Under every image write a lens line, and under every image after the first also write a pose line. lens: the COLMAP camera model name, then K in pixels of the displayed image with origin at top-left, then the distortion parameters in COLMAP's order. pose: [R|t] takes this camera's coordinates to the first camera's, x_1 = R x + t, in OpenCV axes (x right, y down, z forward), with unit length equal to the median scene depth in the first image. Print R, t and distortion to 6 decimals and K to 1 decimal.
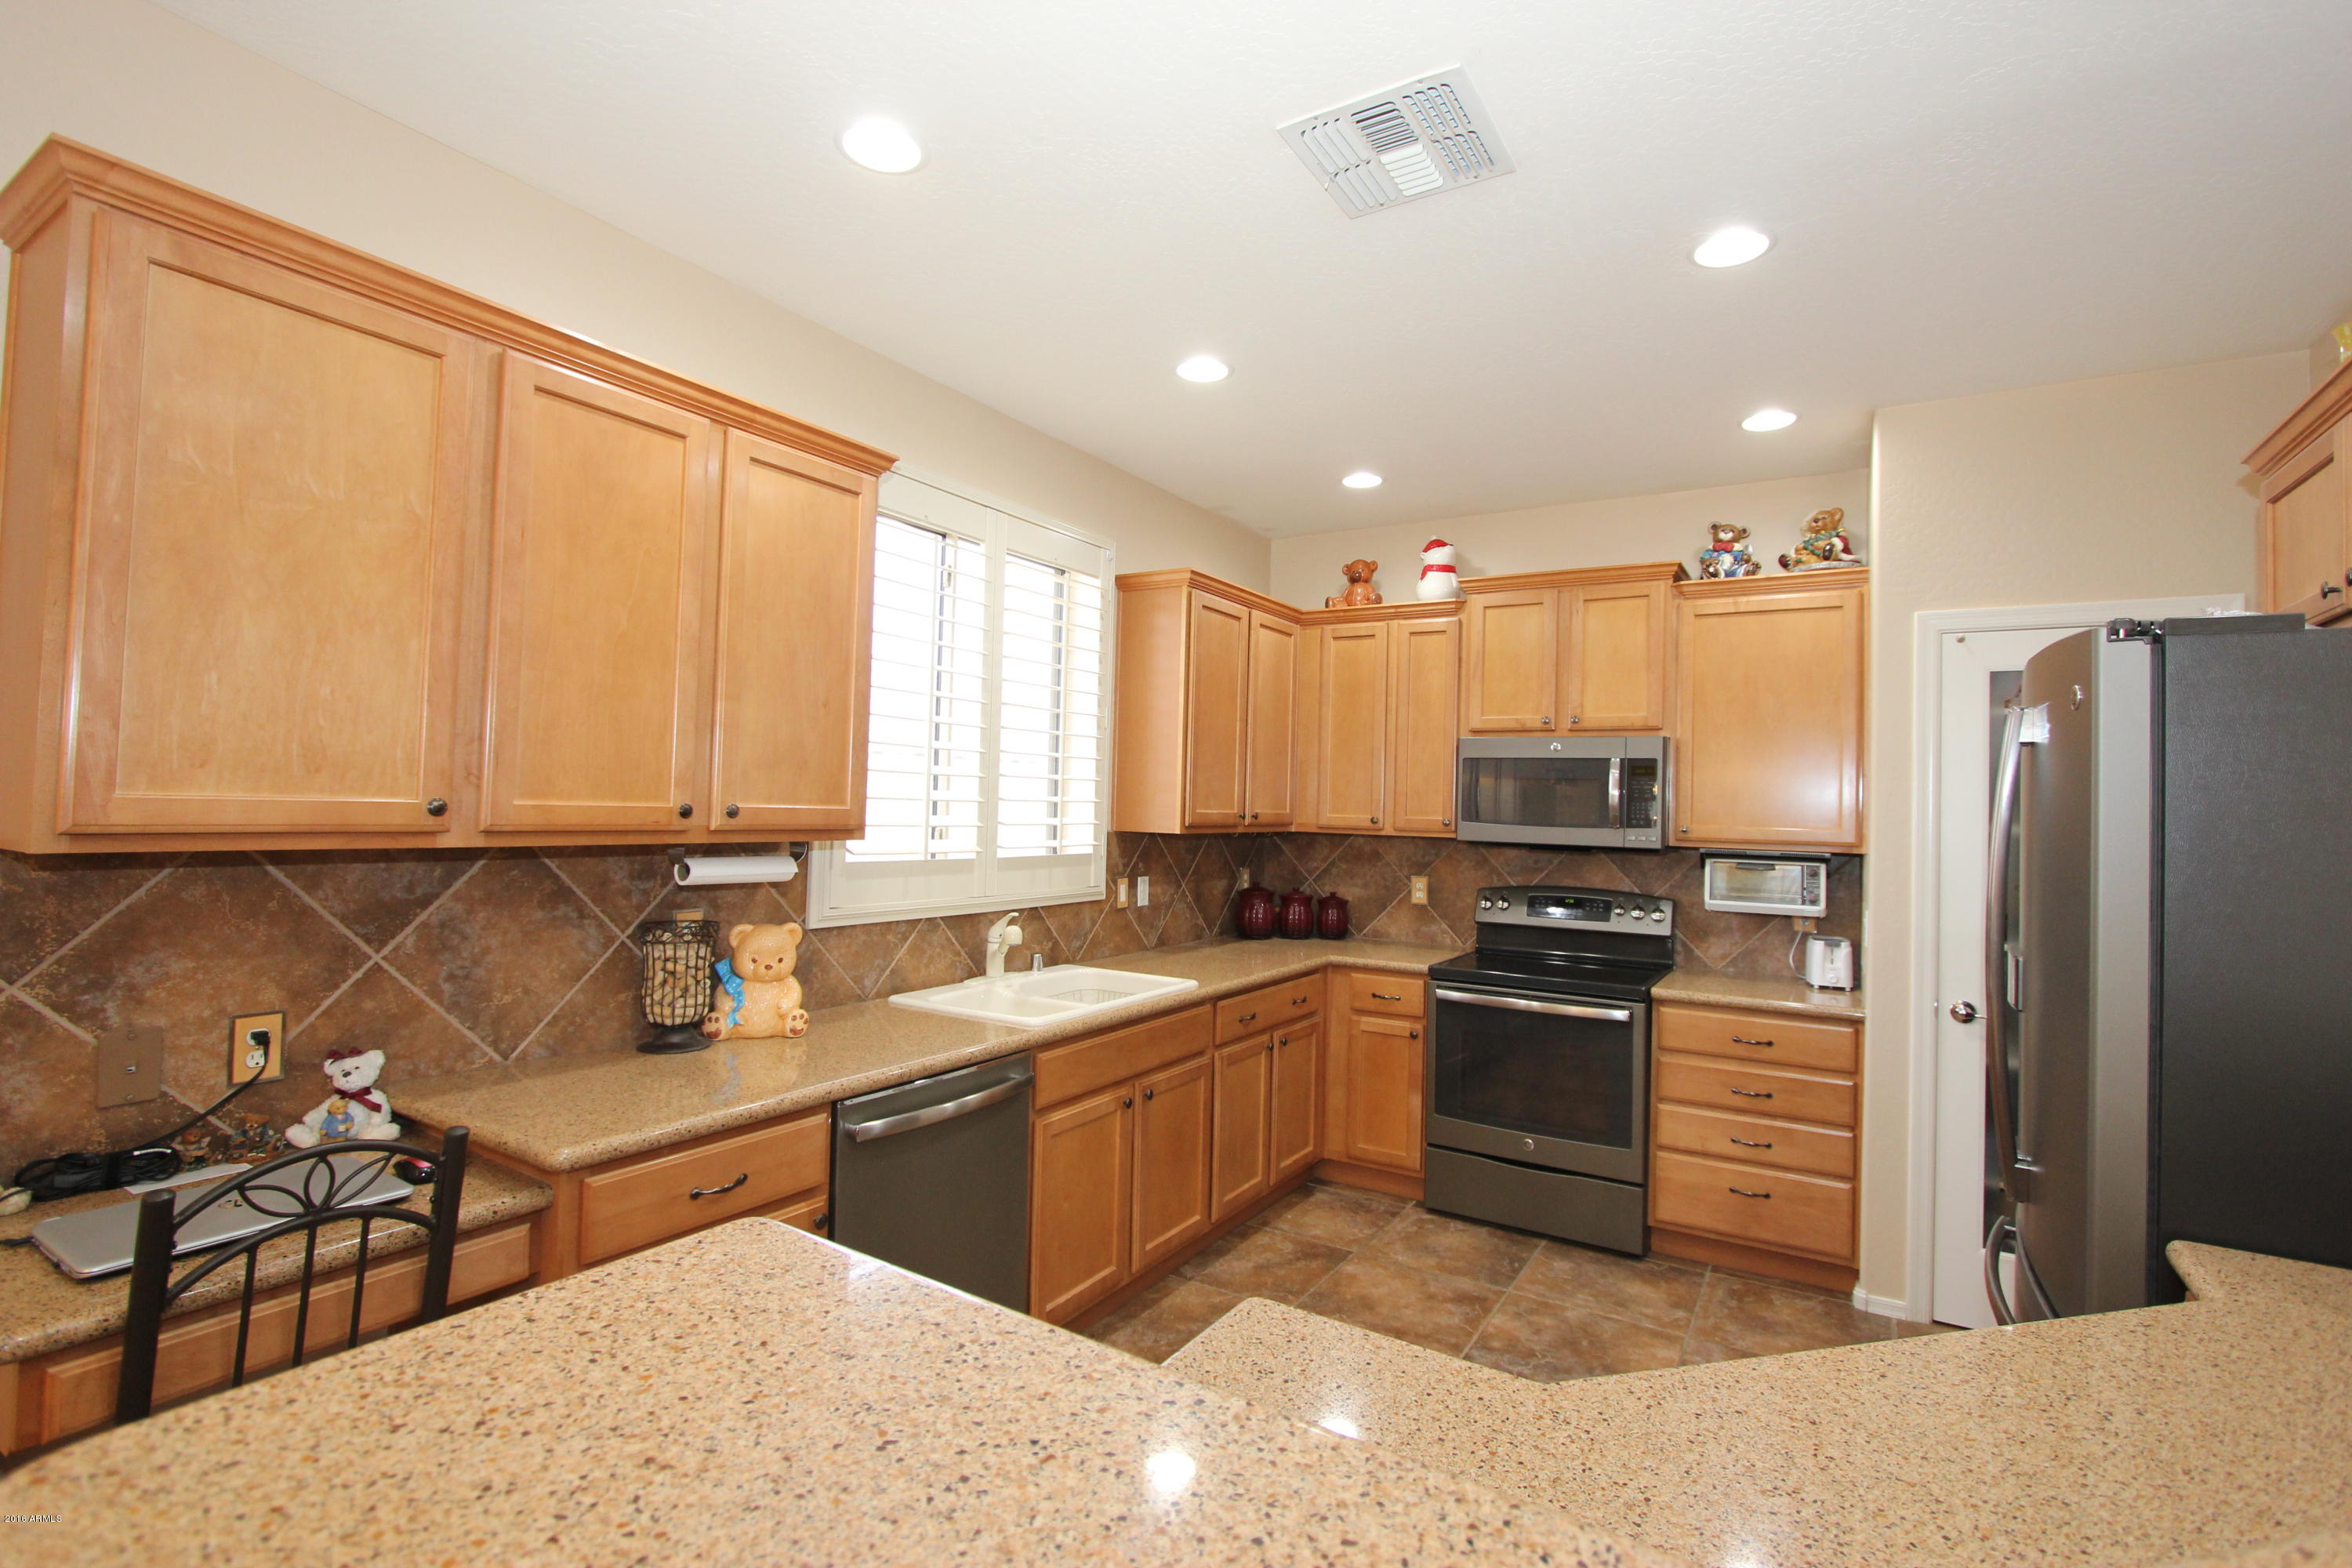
lens RADIAL K [[1086.7, 0, 1171.1], [0, 1086.7, 775.9], [0, 0, 1]] dist [0.000191, 0.000219]
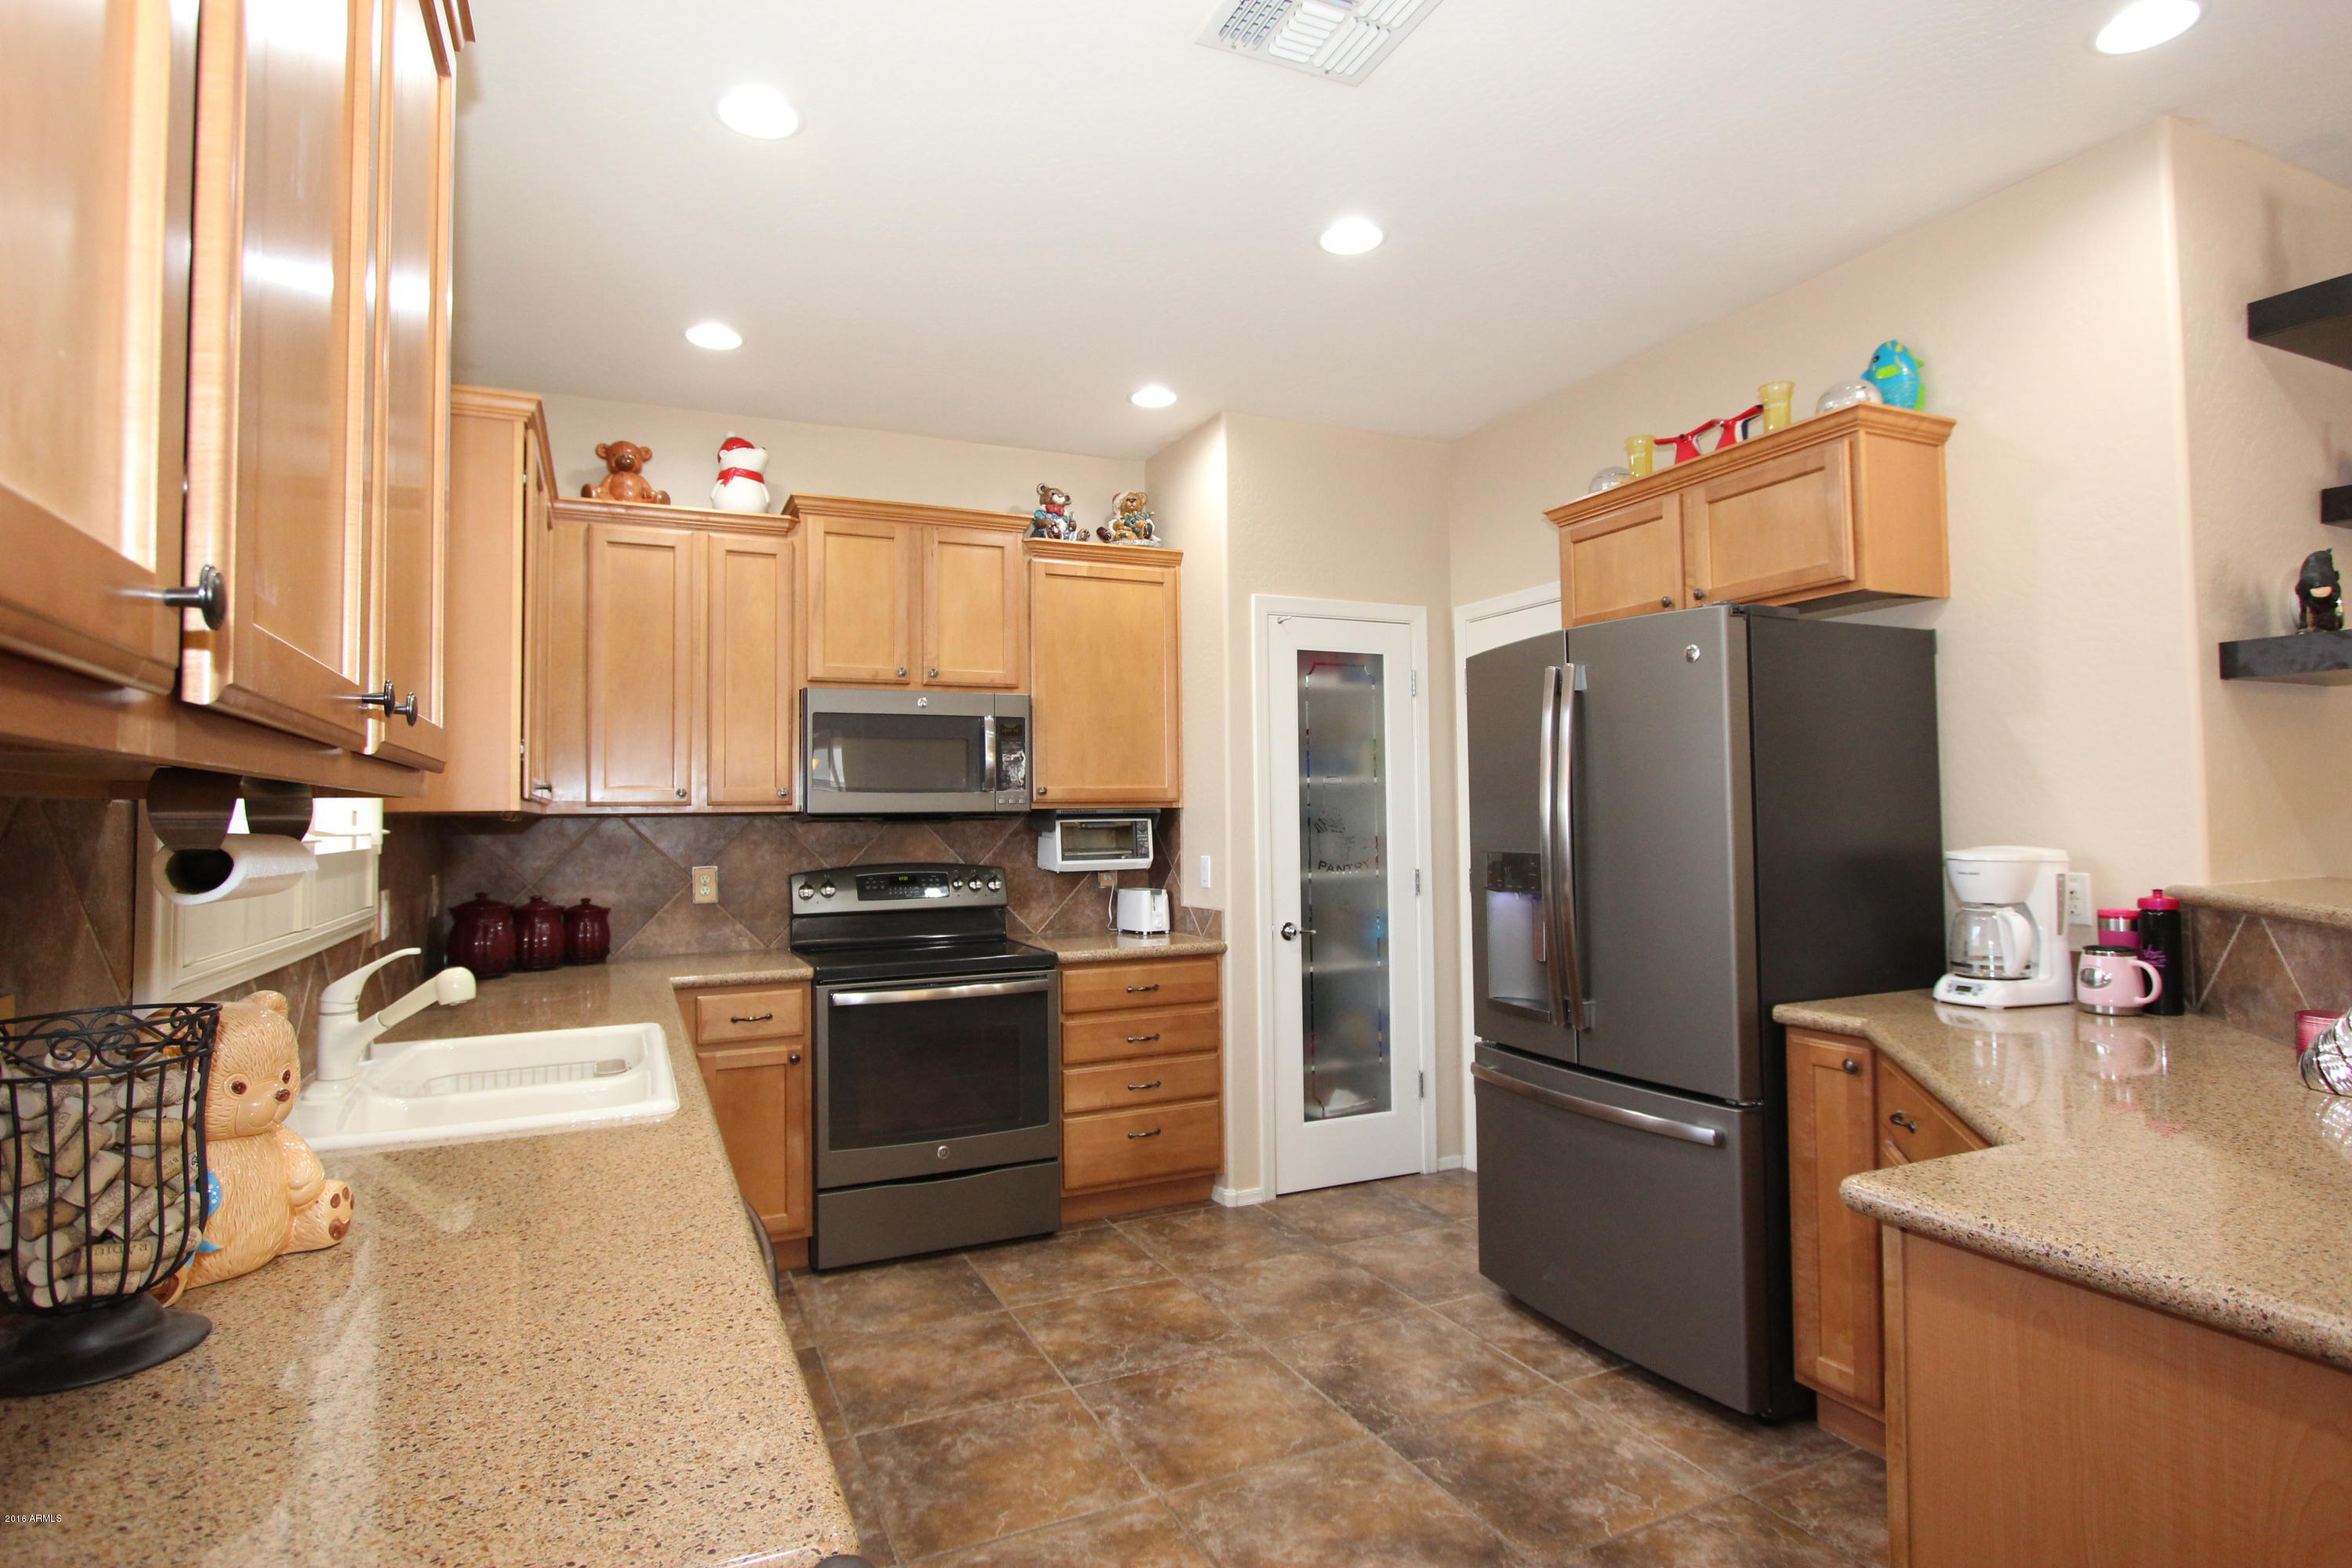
lens RADIAL K [[1219.8, 0, 1176.2], [0, 1219.8, 777.2], [0, 0, 1]] dist [-0.013585, 0.000074]
pose [[0.543679, -0.005018, 0.839278, -0.380587], [0.007011, 0.999974, 0.001437, 0.035524], [-0.839264, 0.005103, 0.543700, 0.298138]]
